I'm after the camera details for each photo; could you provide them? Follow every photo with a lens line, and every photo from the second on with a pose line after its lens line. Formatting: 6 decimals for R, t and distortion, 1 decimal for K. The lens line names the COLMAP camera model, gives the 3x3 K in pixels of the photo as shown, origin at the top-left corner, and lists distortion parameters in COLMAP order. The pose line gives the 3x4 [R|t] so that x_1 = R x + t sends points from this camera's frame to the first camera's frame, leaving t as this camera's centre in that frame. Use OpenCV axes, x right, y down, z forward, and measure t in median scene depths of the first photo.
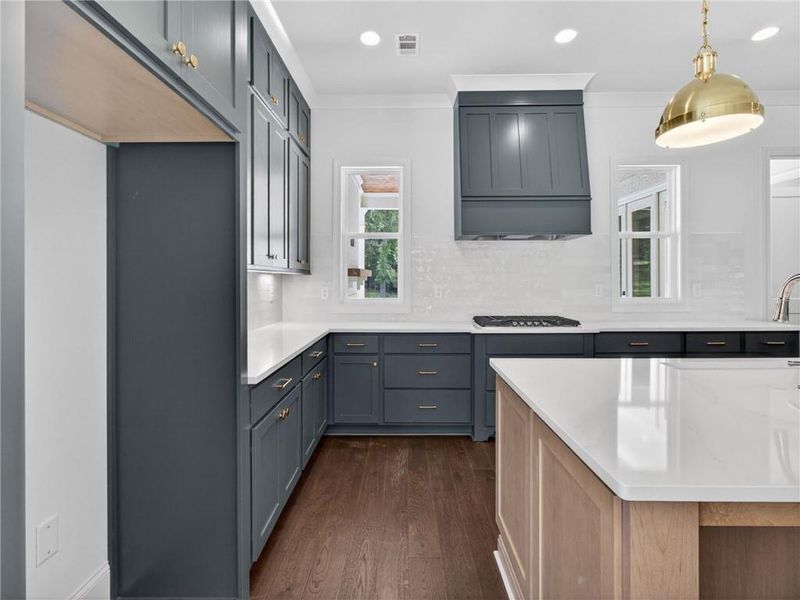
lens RADIAL K [[373.2, 0, 407.3], [0, 373.2, 295.5], [0, 0, 1]] dist [0.000349, -0.000286]
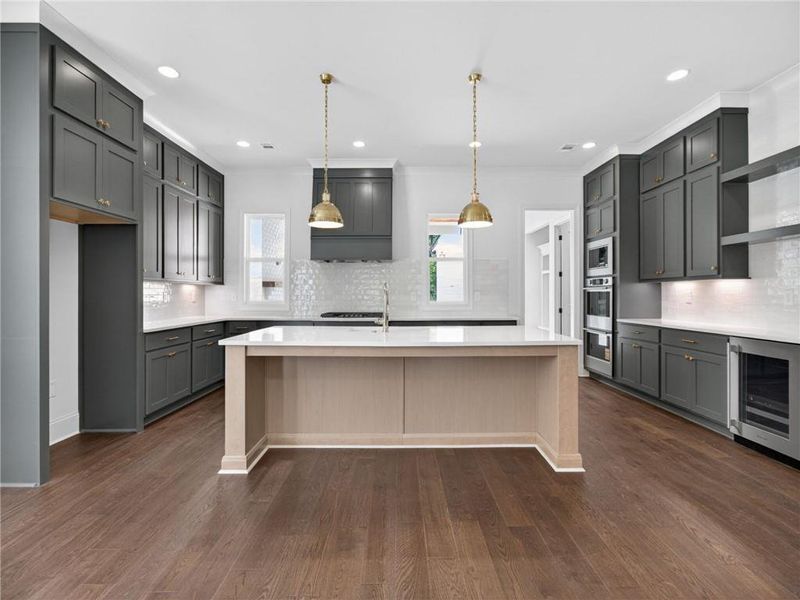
lens RADIAL K [[365.9, 0, 397.7], [0, 365.9, 310.3], [0, 0, 1]] dist [0.023772, -0.000036]
pose [[0.999978, 0.002109, 0.006255, 0.457425], [-0.002089, 0.999993, -0.003181, 0.051983], [-0.006261, 0.003167, 0.999975, -0.518813]]
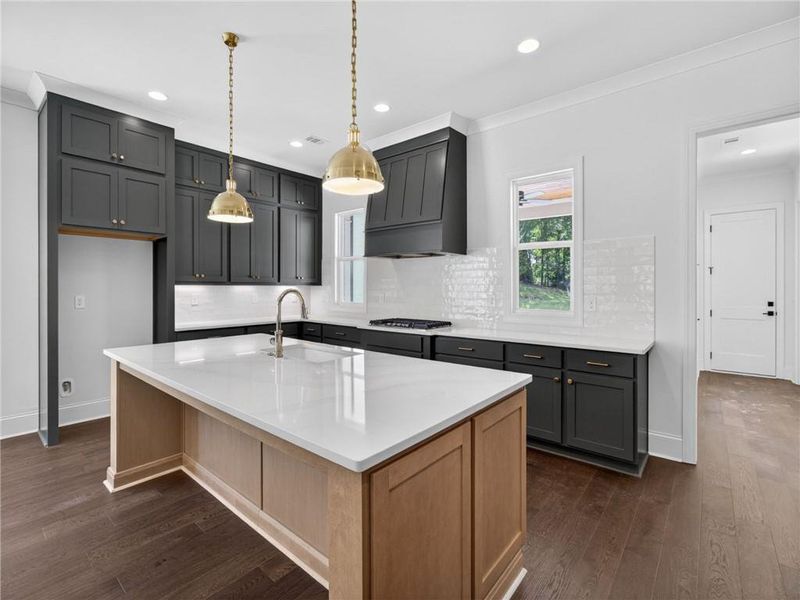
lens RADIAL K [[373.2, 0, 407.3], [0, 373.2, 295.5], [0, 0, 1]] dist [0.000349, -0.000286]
pose [[0.772749, 0.017168, -0.634479, 1.039585], [-0.034624, 0.999286, -0.015131, -0.004928], [0.633766, 0.033661, 0.772792, 0.040987]]
